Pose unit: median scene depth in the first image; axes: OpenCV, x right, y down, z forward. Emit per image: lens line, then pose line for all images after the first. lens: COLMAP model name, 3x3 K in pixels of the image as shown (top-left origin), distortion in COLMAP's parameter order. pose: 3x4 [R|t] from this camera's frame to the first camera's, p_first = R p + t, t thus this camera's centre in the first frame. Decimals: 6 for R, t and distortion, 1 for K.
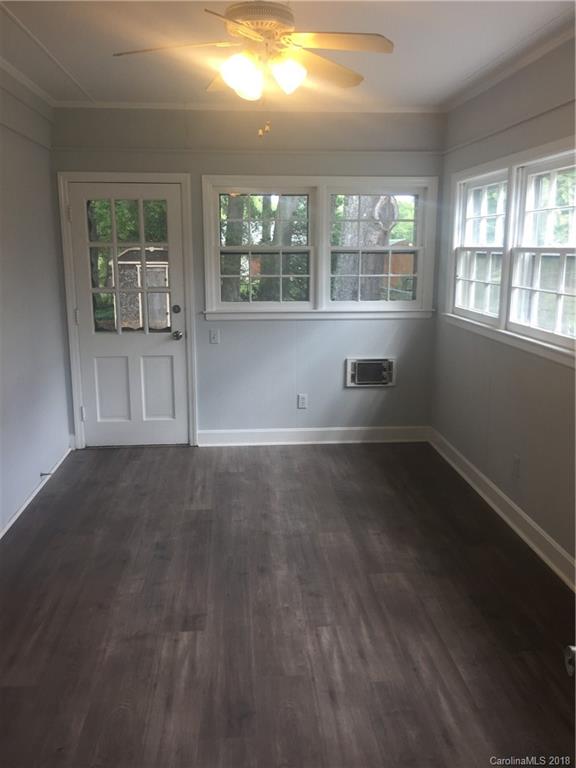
lens RADIAL K [[648.6, 0, 285.2], [0, 648.6, 383.4], [0, 0, 1]] dist [0.011820, -0.004993]
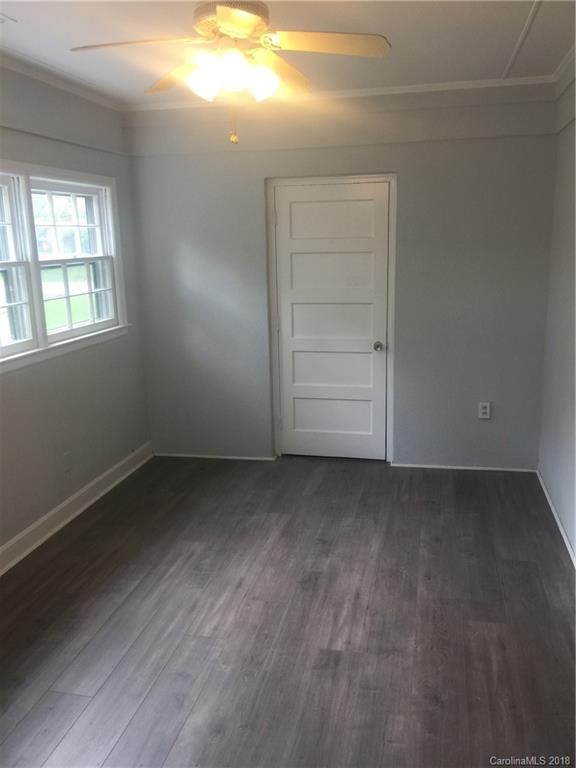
lens RADIAL K [[648.6, 0, 286.6], [0, 648.6, 383.5], [0, 0, 1]] dist [0.011820, -0.004993]
pose [[-0.954580, -0.045428, 0.294472, -0.361540], [0.084830, 0.905969, 0.414757, -0.411083], [-0.285624, 0.420899, -0.860966, 1.756035]]
